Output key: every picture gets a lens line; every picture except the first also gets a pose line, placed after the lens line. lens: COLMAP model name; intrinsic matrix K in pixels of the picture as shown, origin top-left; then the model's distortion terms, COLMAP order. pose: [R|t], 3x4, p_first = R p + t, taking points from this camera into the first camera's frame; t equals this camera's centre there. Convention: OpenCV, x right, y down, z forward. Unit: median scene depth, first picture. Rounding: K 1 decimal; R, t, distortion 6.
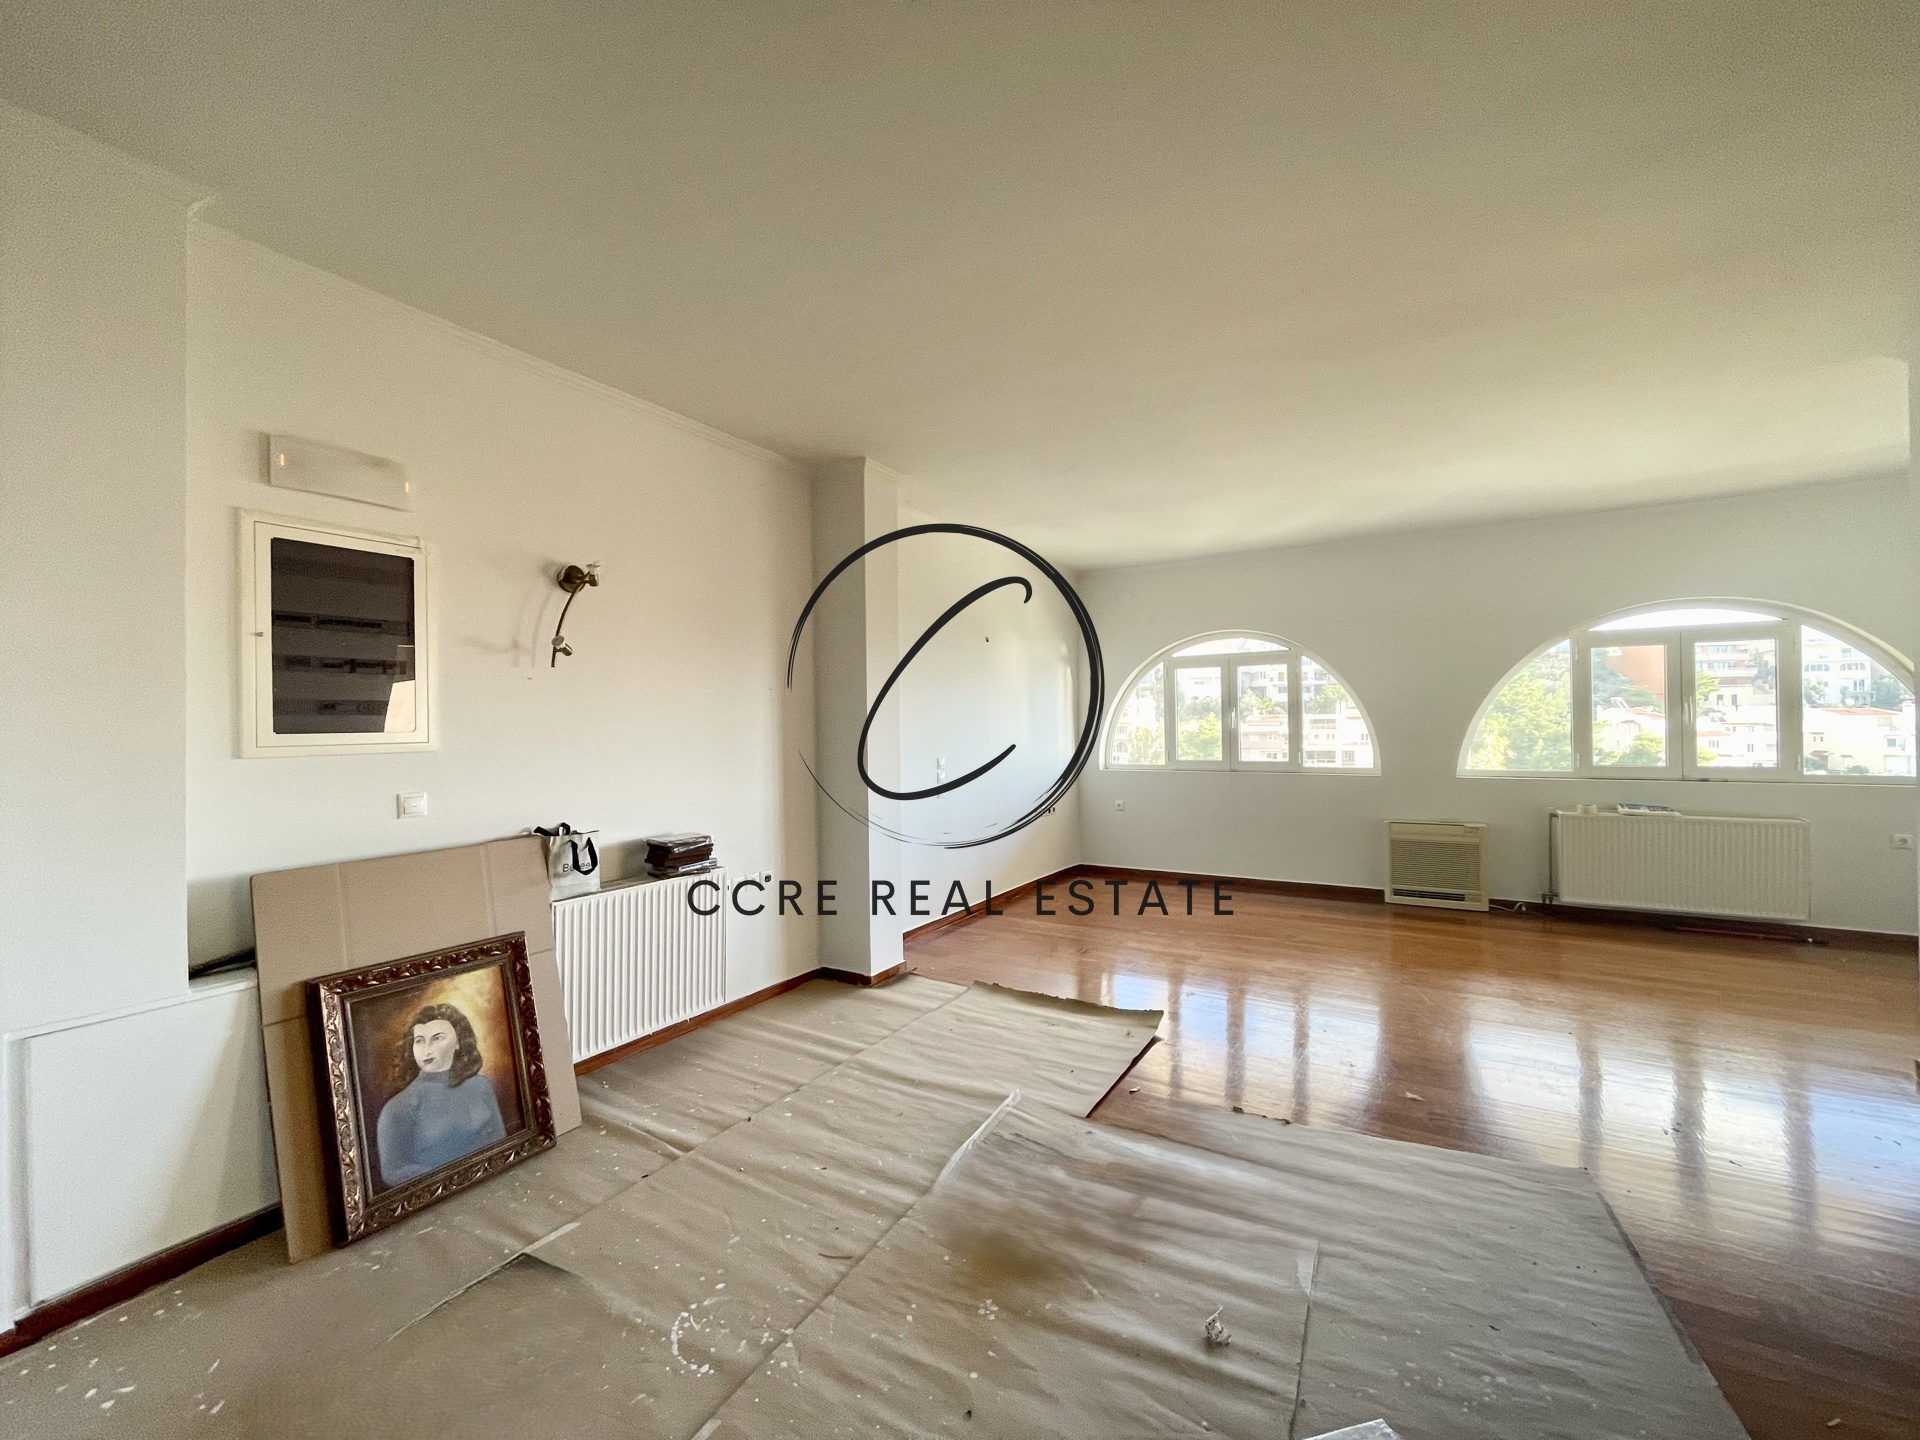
lens RADIAL K [[783.0, 0, 963.7], [0, 783.0, 716.9], [0, 0, 1]] dist [-0.000019, -0.000743]
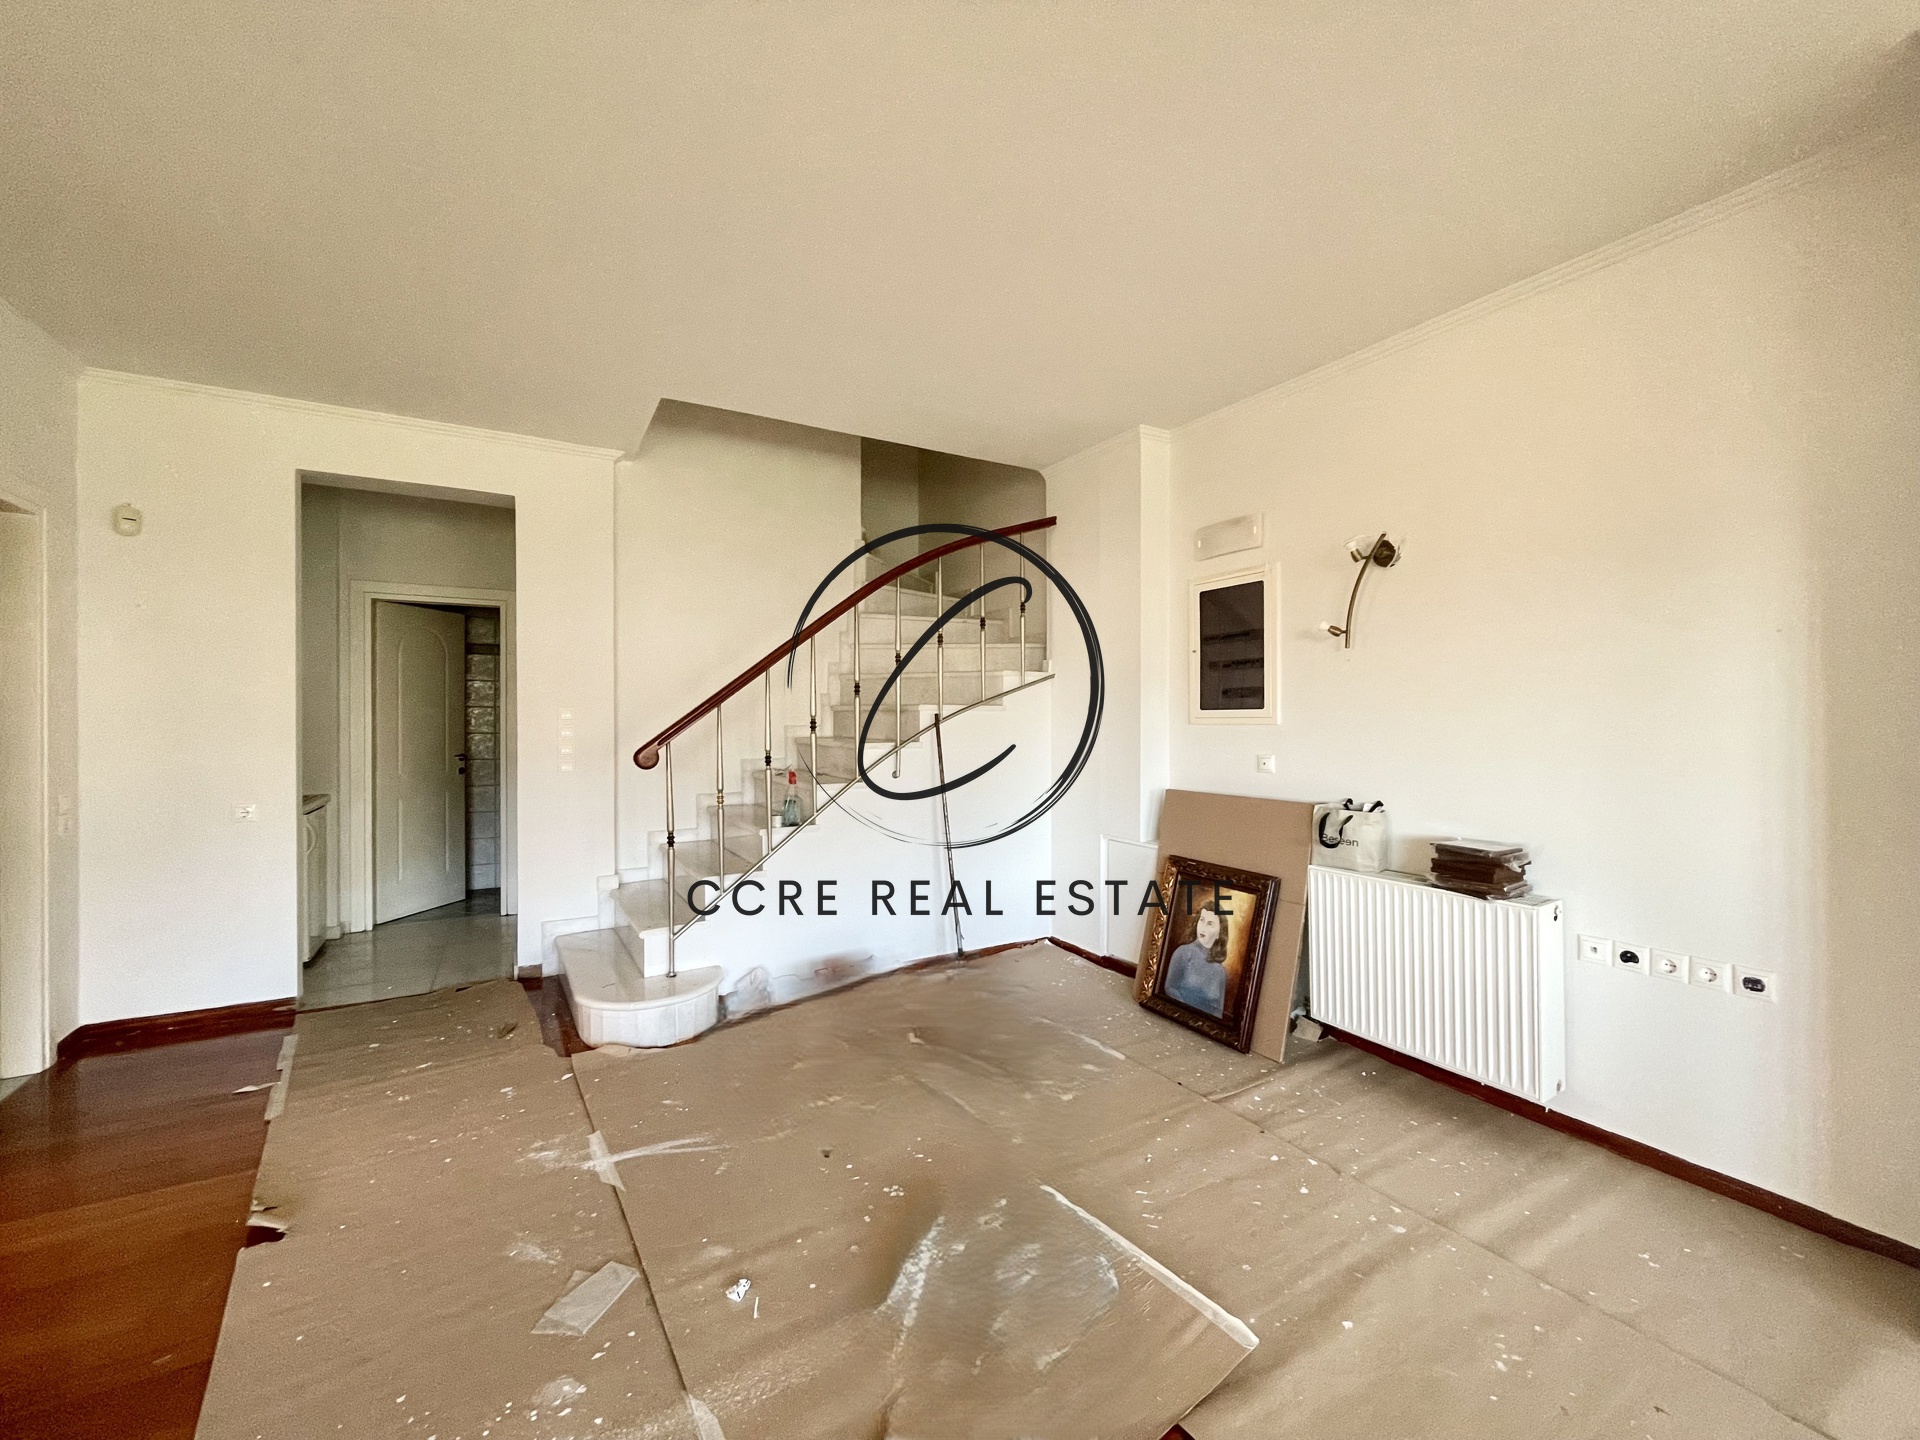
lens RADIAL K [[783.0, 0, 963.7], [0, 783.0, 716.9], [0, 0, 1]] dist [-0.000019, -0.000743]
pose [[-0.480279, 0.011647, -0.877038, 0.447134], [0.019868, 0.999800, 0.002398, 0.012047], [0.876891, -0.016273, -0.480414, 0.737224]]
